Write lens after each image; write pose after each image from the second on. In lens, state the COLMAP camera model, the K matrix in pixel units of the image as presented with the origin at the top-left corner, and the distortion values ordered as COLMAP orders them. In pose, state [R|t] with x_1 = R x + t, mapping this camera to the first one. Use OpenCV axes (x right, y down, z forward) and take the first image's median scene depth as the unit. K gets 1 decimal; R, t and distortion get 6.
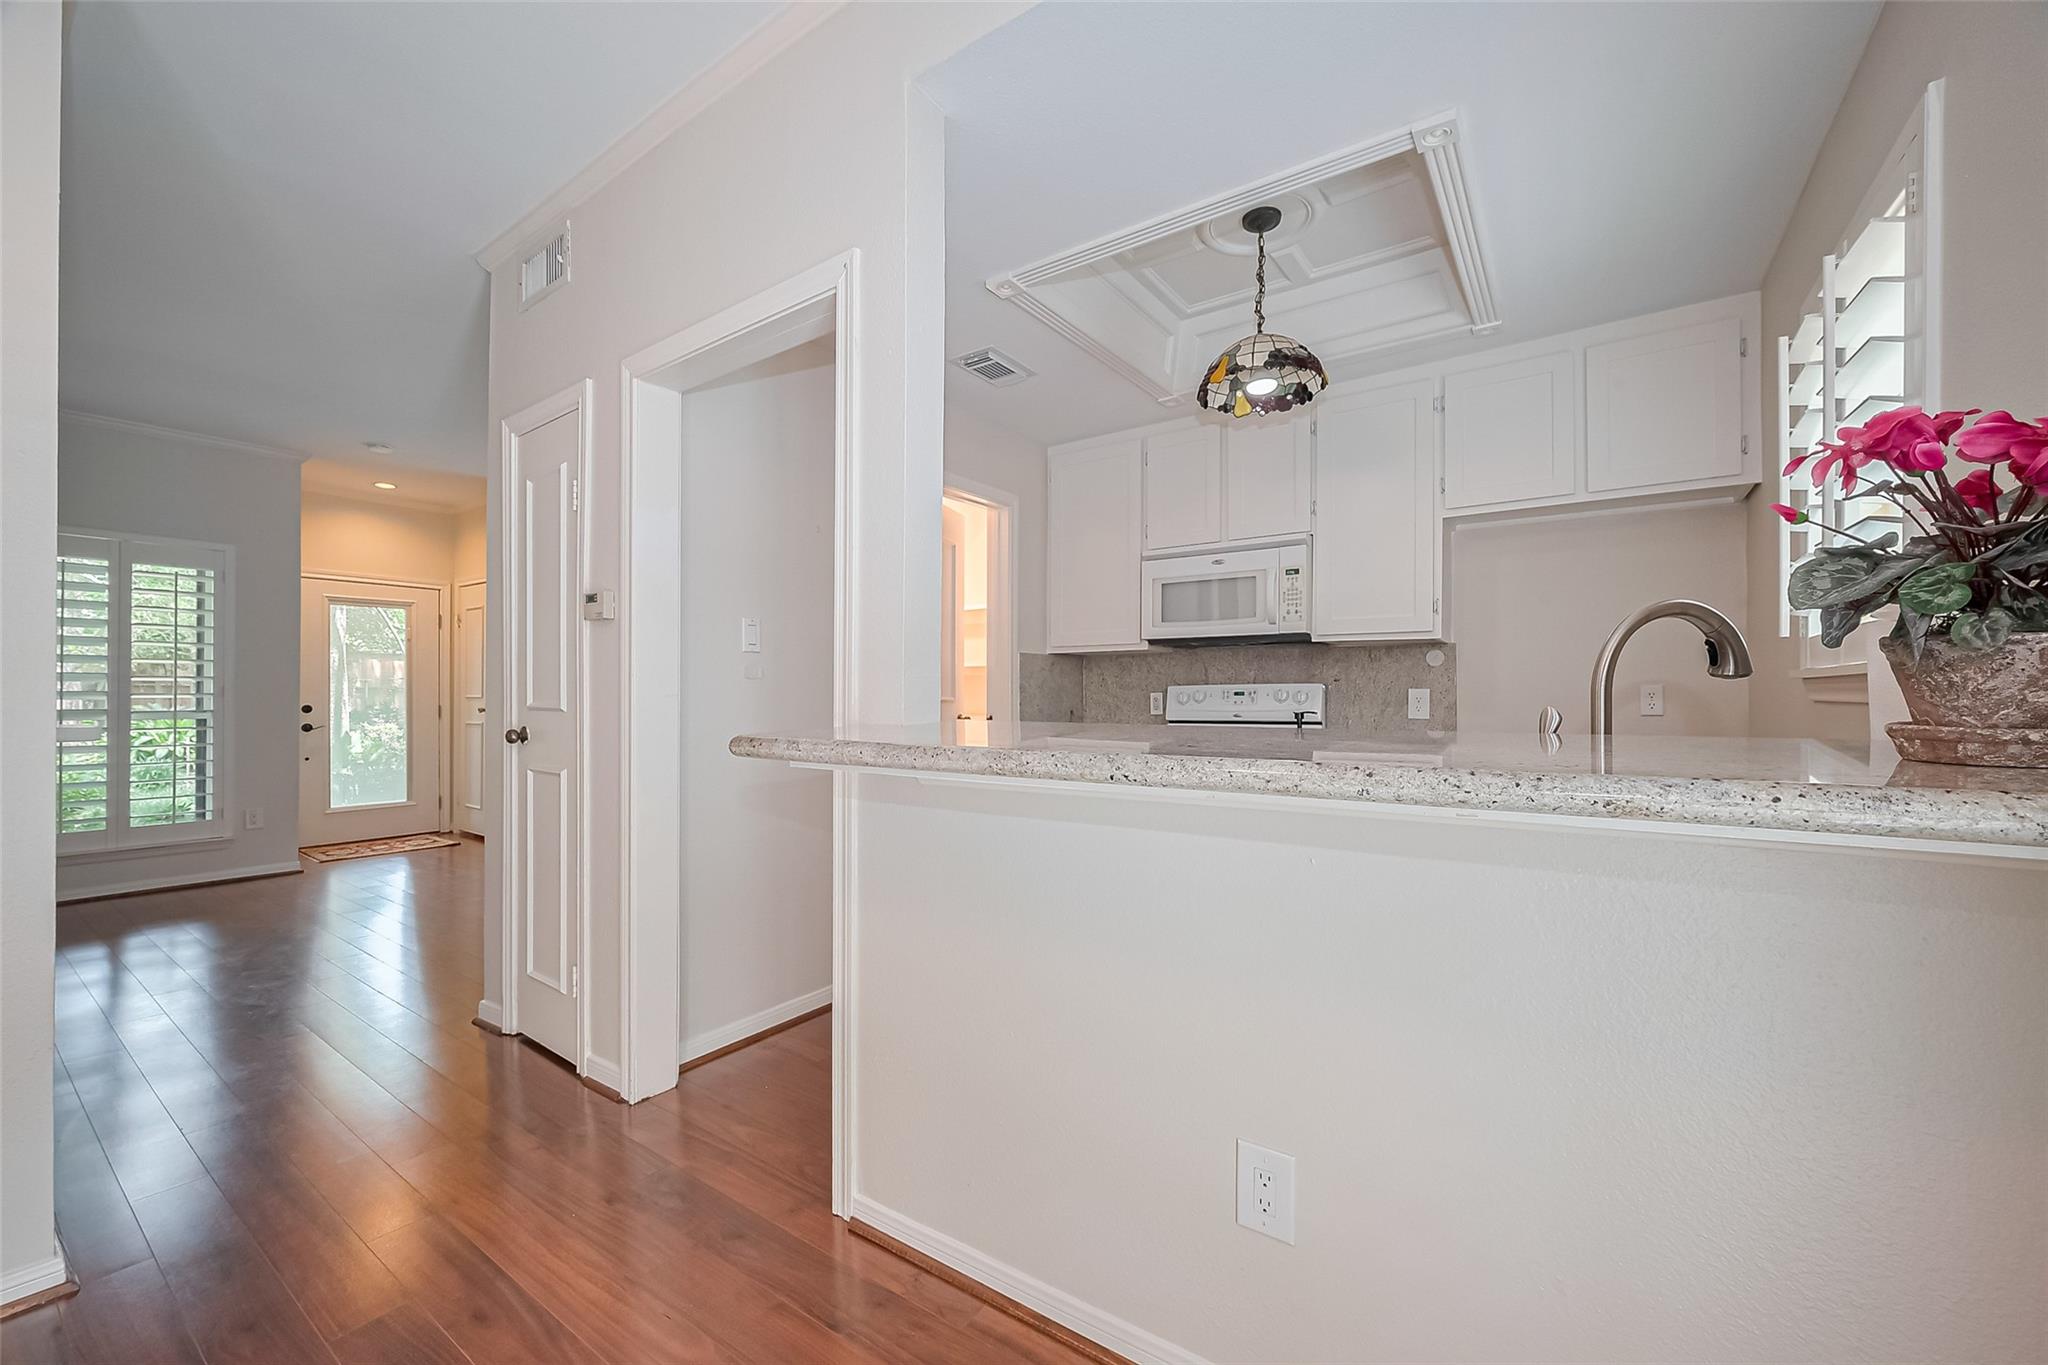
lens RADIAL K [[814.6, 0, 1019.6], [0, 814.6, 689.3], [0, 0, 1]] dist [-0.006103, -0.000660]
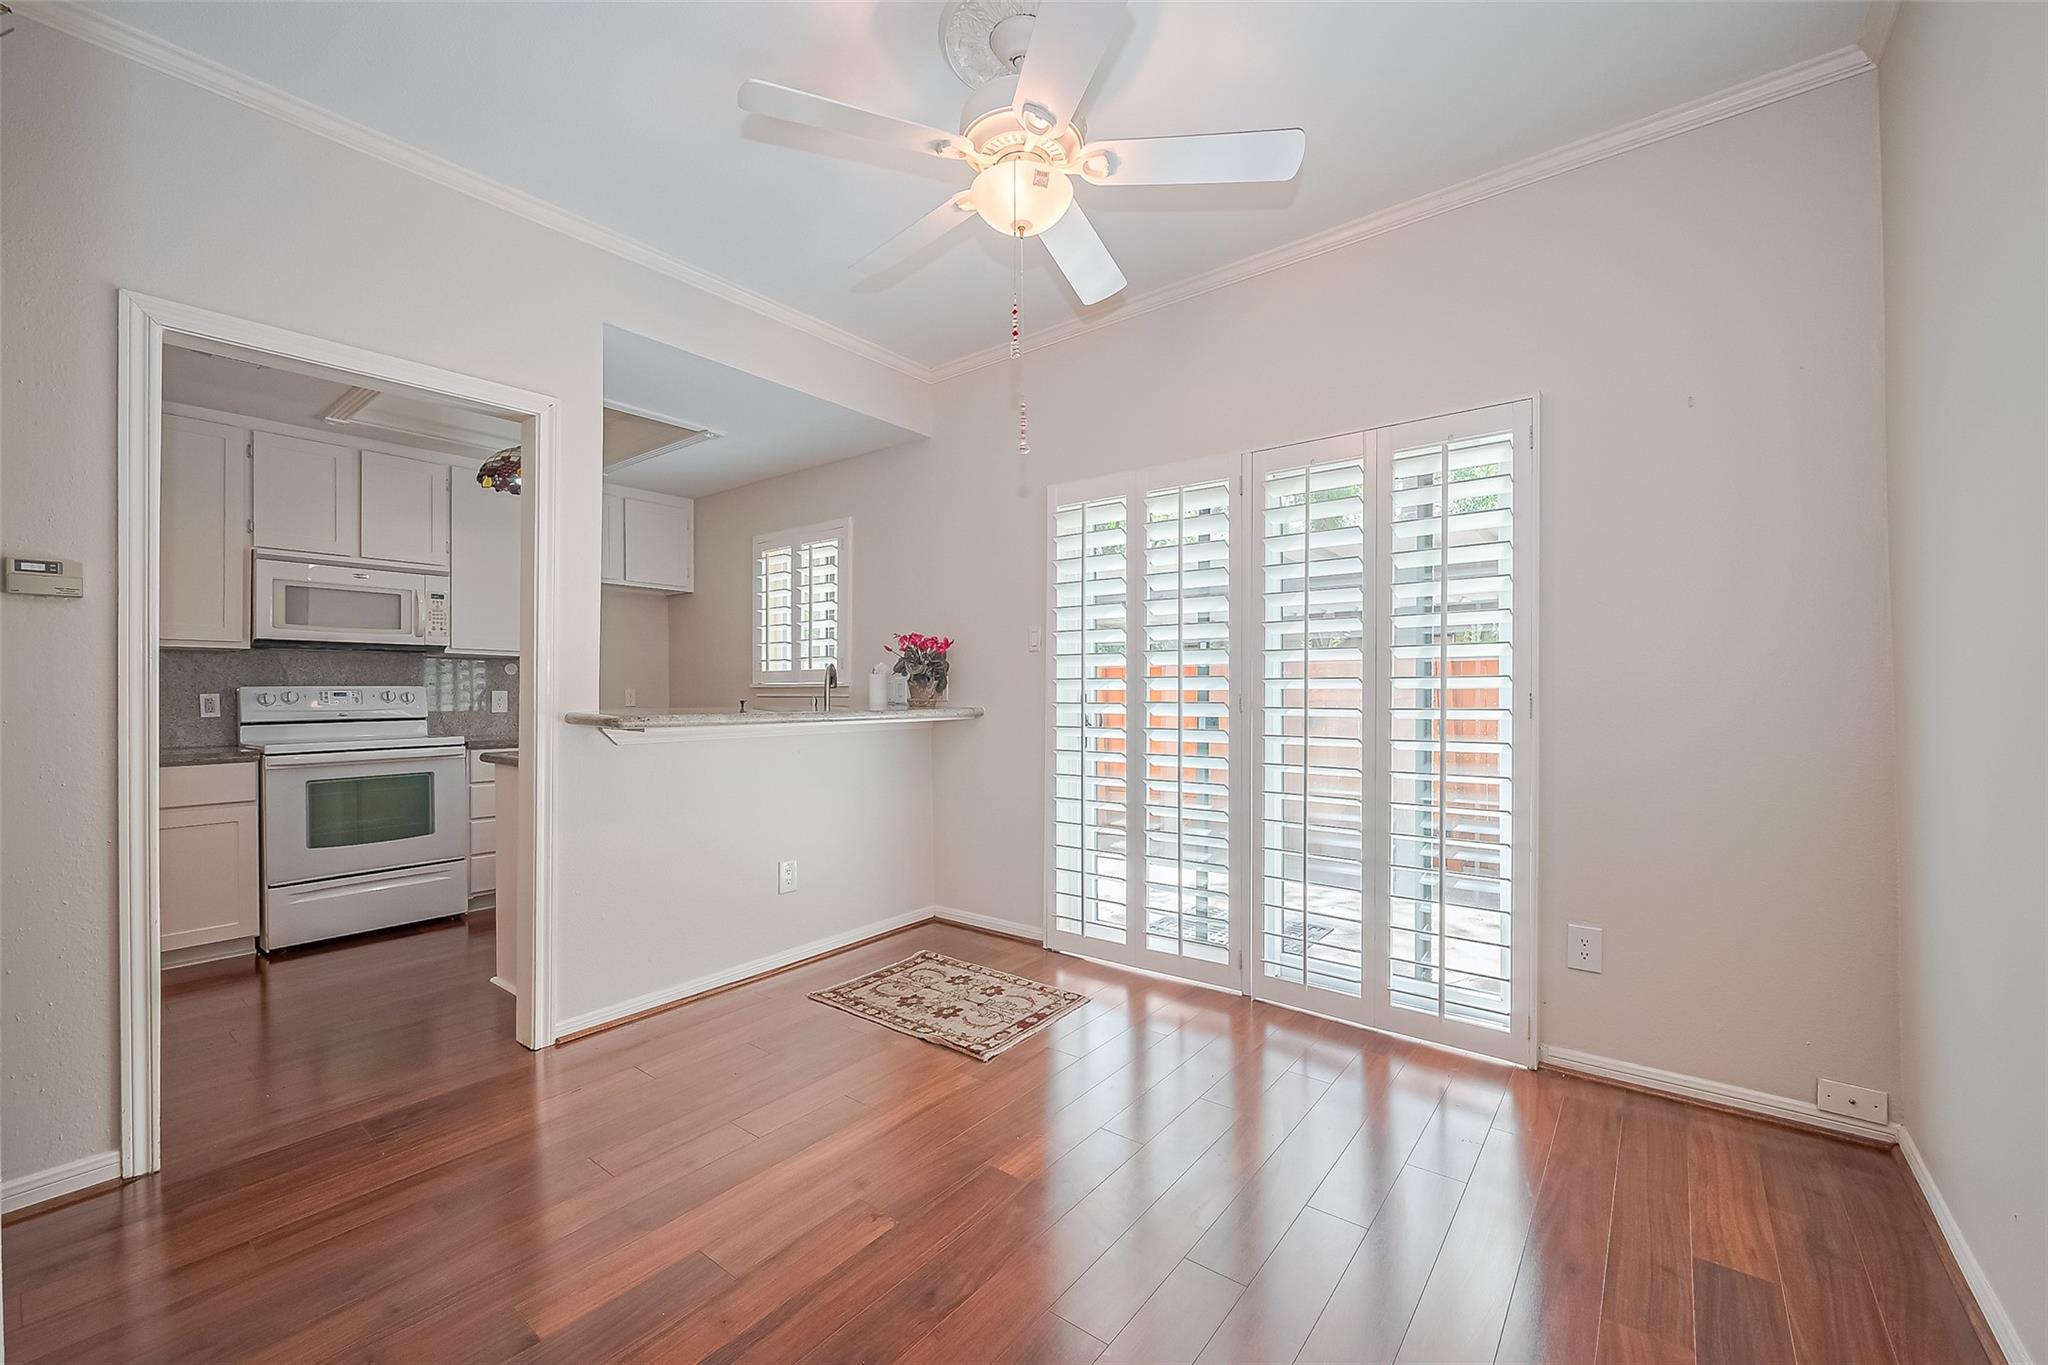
lens RADIAL K [[814.6, 0, 1080.4], [0, 814.6, 691.3], [0, 0, 1]] dist [-0.006103, -0.000660]
pose [[0.032952, 0.003231, 0.999452, -0.780684], [-0.003159, 0.999990, -0.003128, 0.001215], [-0.999452, -0.003054, 0.032962, -0.021538]]
